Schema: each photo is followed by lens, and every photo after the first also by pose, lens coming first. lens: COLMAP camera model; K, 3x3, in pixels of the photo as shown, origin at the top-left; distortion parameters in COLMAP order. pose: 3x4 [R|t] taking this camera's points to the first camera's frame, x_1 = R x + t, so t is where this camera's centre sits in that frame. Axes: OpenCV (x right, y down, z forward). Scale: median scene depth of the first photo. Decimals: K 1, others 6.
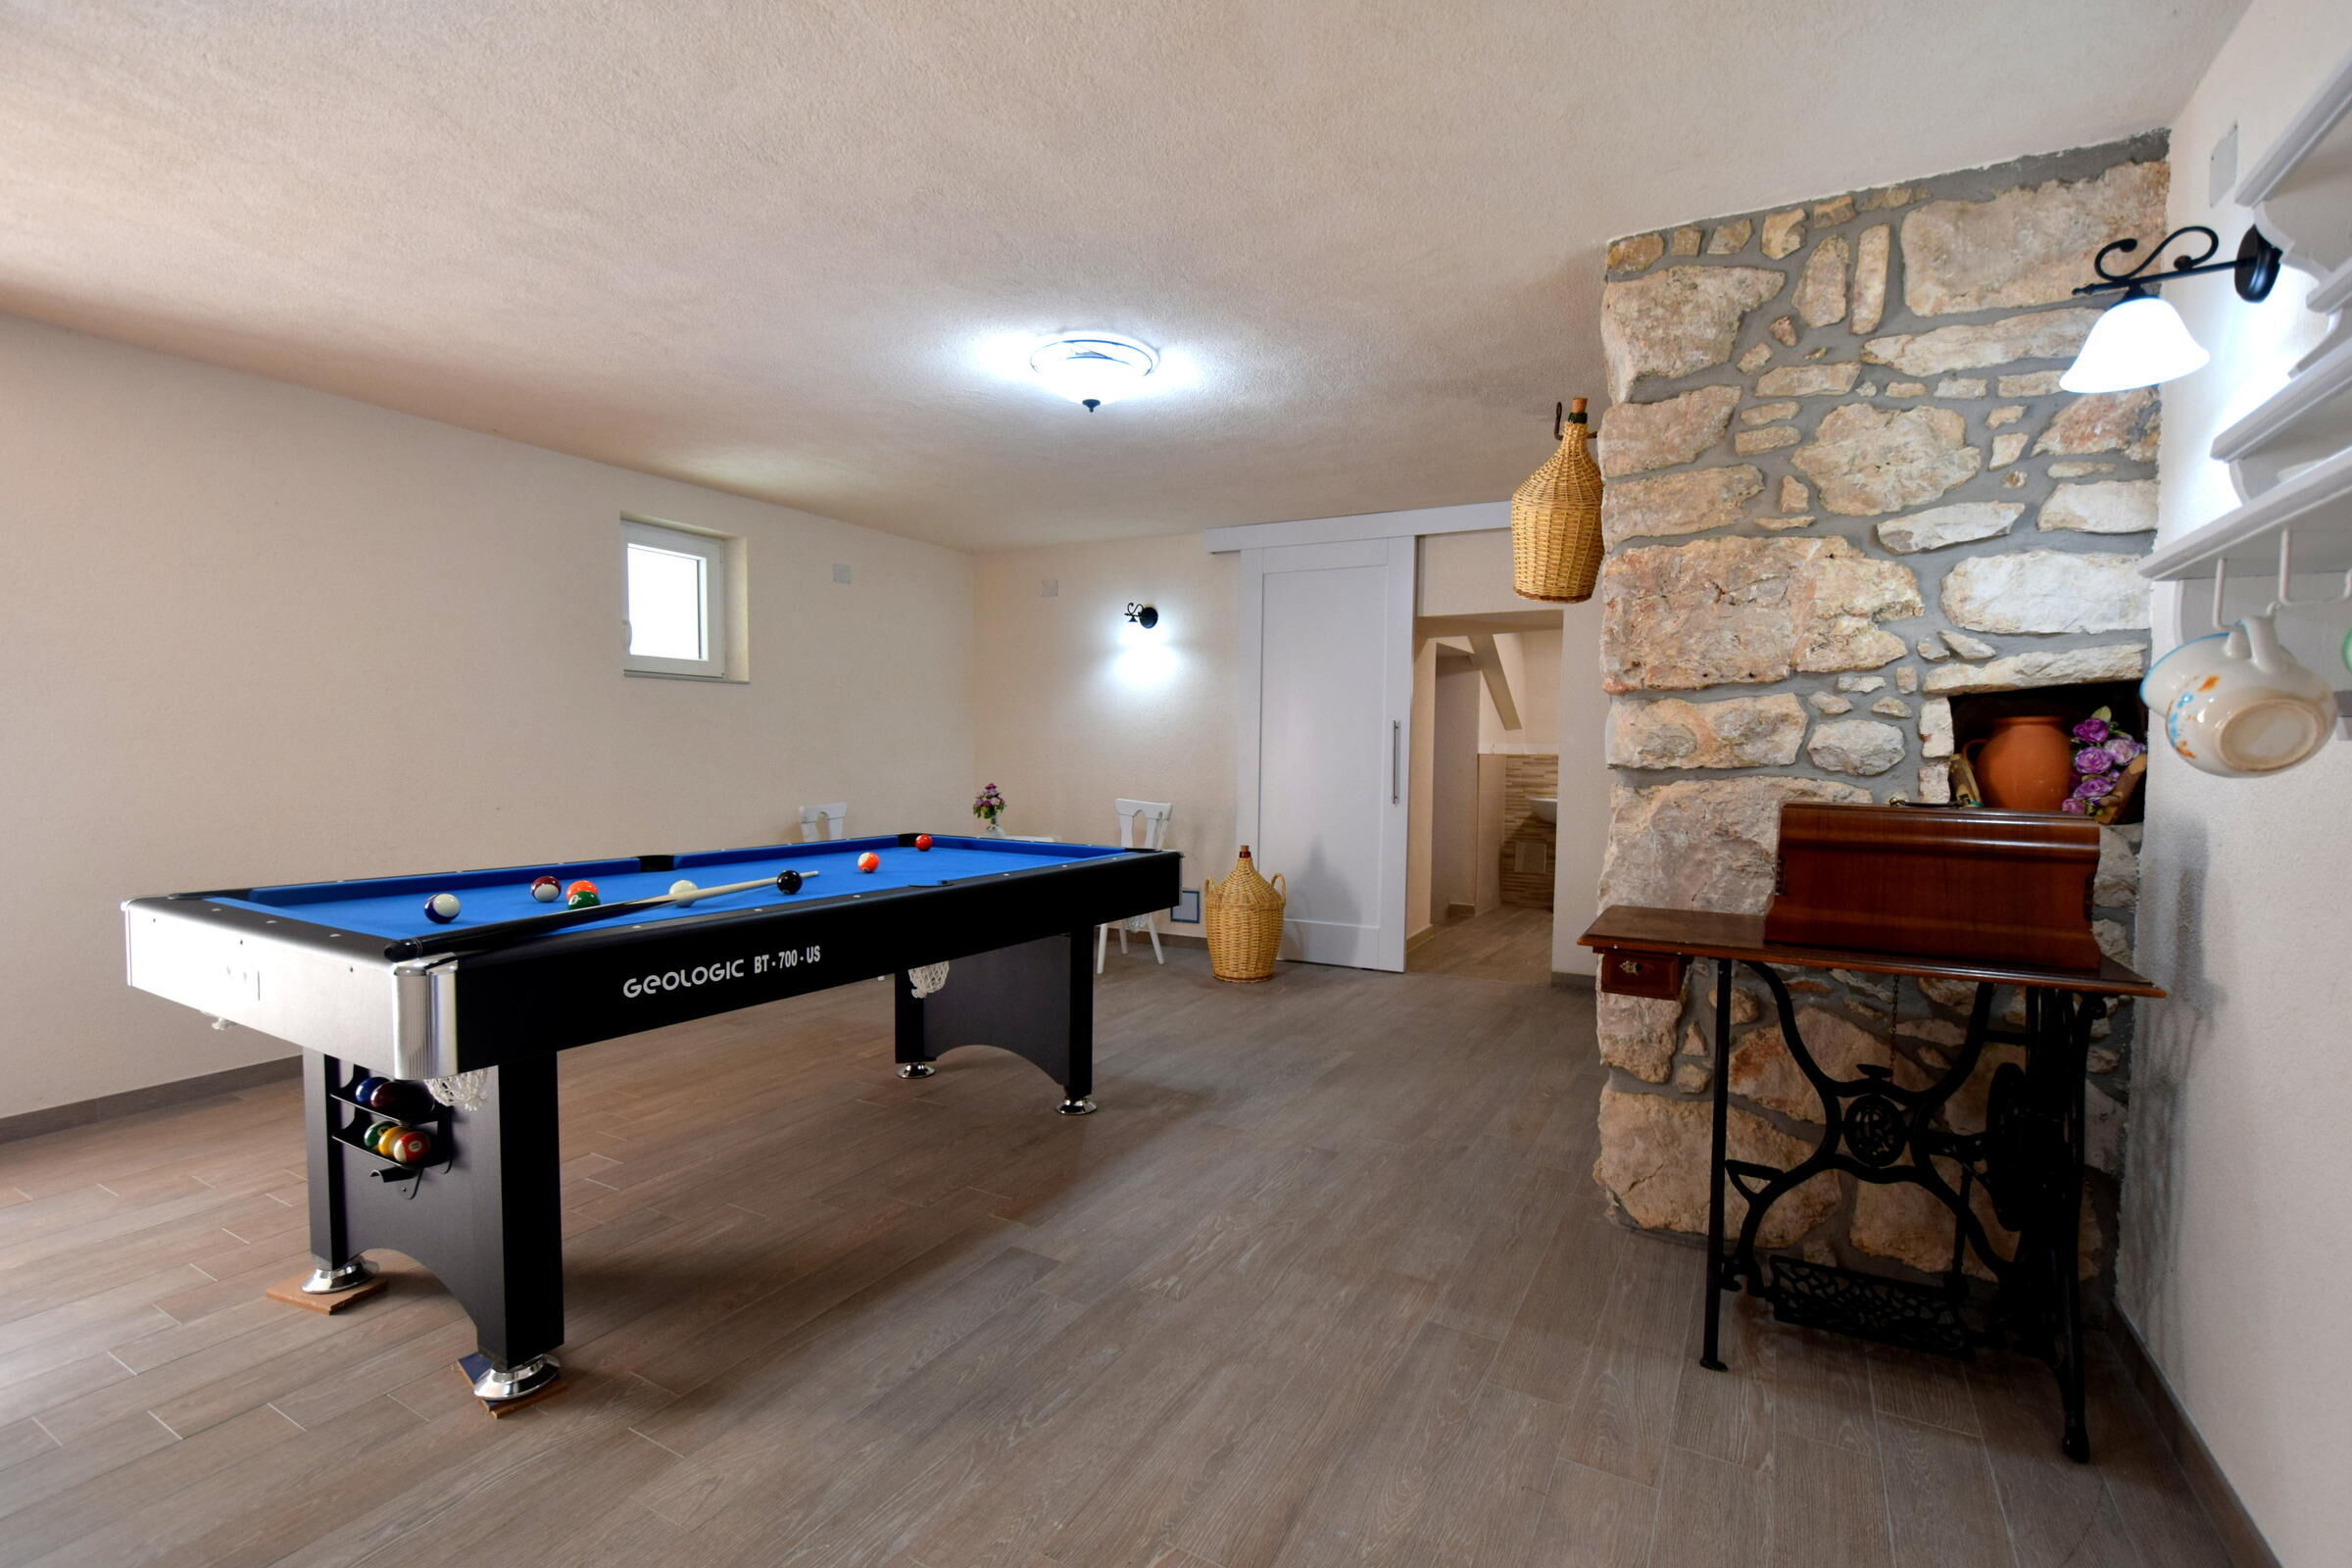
lens RADIAL K [[1026.4, 0, 1181.5], [0, 1026.4, 811.4], [0, 0, 1]] dist [0.002898, -0.000117]
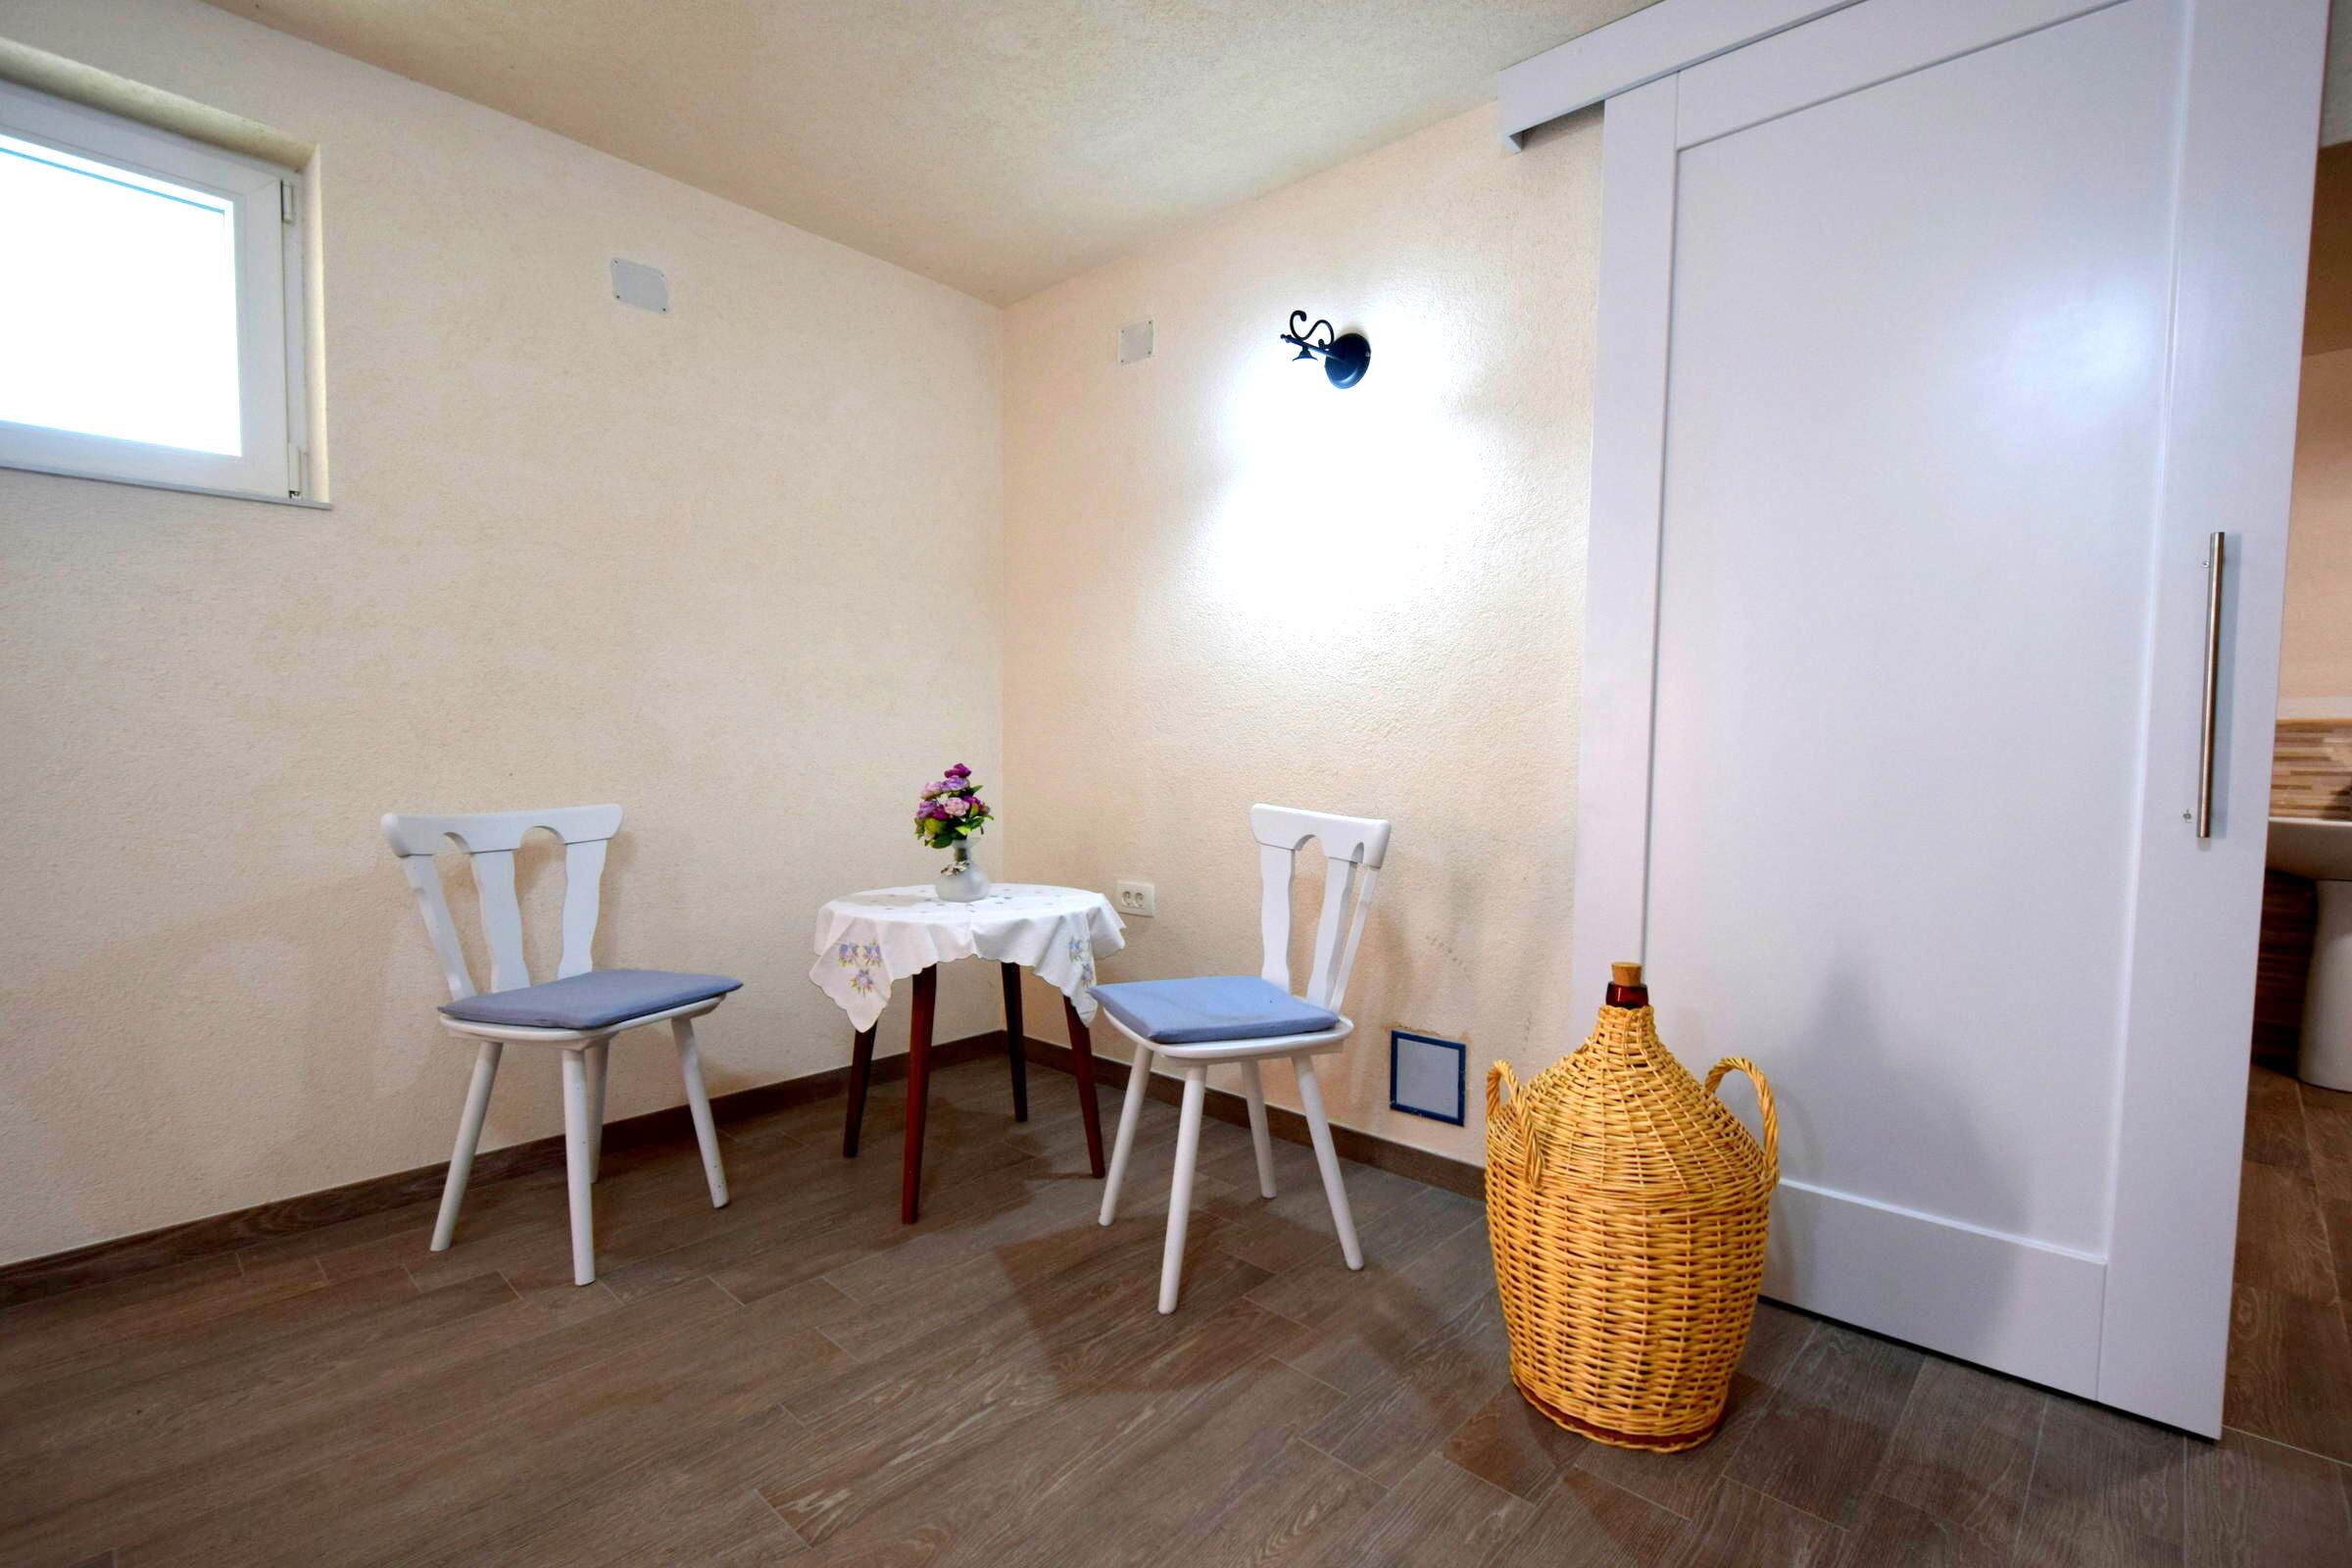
lens RADIAL K [[1026.4, 0, 1181.5], [0, 1026.4, 811.4], [0, 0, 1]] dist [0.002898, -0.000117]
pose [[0.970303, 0.016636, -0.241320, 0.006007], [-0.016971, 0.999856, 0.000691, -0.009905], [0.241297, 0.003425, 0.970445, 0.644232]]
